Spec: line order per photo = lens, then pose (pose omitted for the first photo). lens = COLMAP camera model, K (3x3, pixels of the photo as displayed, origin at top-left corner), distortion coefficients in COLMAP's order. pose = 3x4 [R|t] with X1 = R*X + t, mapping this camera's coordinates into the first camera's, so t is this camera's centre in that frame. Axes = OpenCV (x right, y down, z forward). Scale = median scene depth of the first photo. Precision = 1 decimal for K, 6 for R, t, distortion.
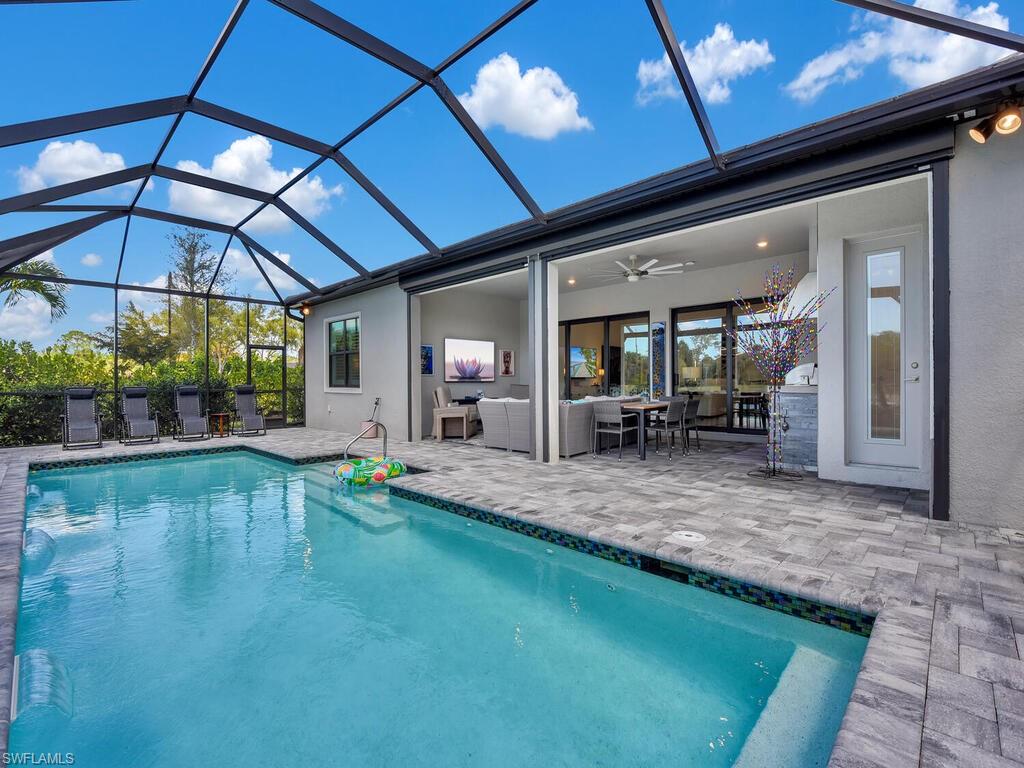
lens RADIAL K [[469.7, 0, 510.2], [0, 469.7, 384.7], [0, 0, 1]] dist [-0.003670, -0.002335]
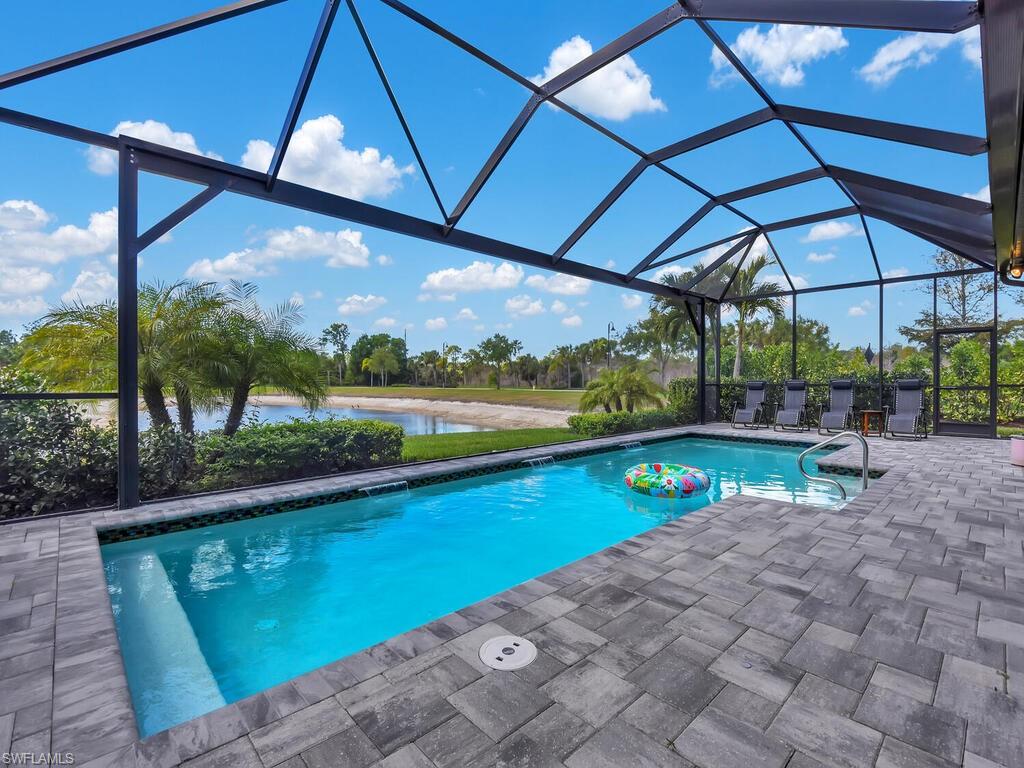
lens RADIAL K [[469.7, 0, 512.4], [0, 469.7, 389.0], [0, 0, 1]] dist [-0.003670, -0.002335]
pose [[-0.044216, 0.024211, -0.998729, 0.863089], [-0.001019, 0.999705, 0.024280, -0.004364], [0.999021, 0.002091, -0.044178, 0.953494]]
